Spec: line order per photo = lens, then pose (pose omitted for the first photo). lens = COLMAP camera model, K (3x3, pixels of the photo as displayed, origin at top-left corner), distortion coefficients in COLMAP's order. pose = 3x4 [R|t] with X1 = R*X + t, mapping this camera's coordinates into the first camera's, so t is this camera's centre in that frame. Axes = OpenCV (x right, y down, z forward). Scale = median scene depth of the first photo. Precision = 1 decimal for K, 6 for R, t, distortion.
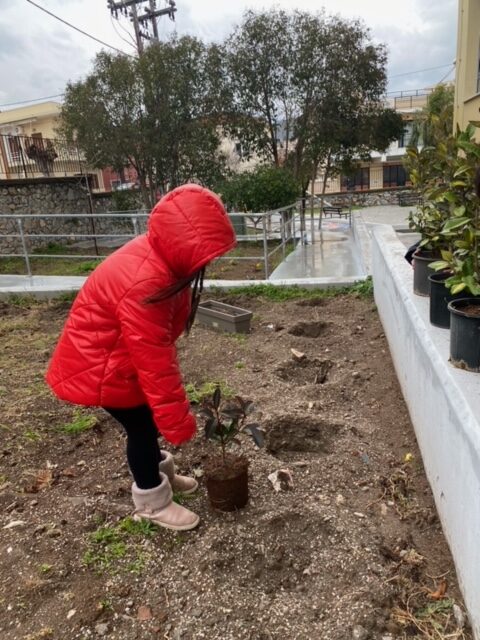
lens RADIAL K [[485.5, 0, 240.0], [0, 485.5, 320.0], [0, 0, 1]] dist [0.063058, -0.073416]
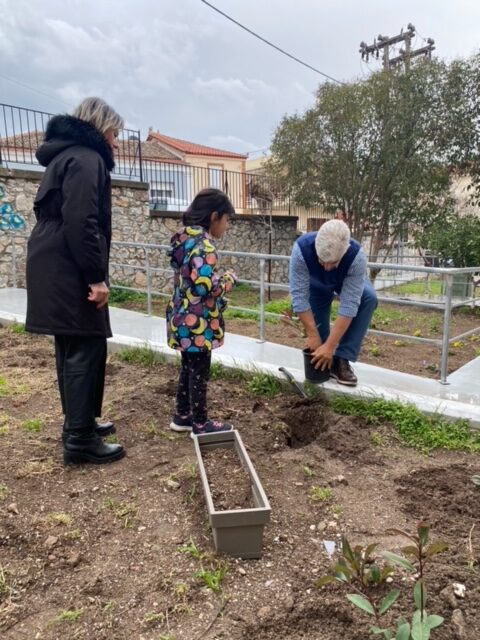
lens RADIAL K [[485.5, 0, 240.0], [0, 485.5, 320.0], [0, 0, 1]] dist [0.063058, -0.073416]
pose [[0.888945, 0.145189, -0.434394, 0.033907], [-0.185325, 0.981340, -0.051253, -0.031048], [0.418847, 0.126065, 0.899264, 0.143023]]
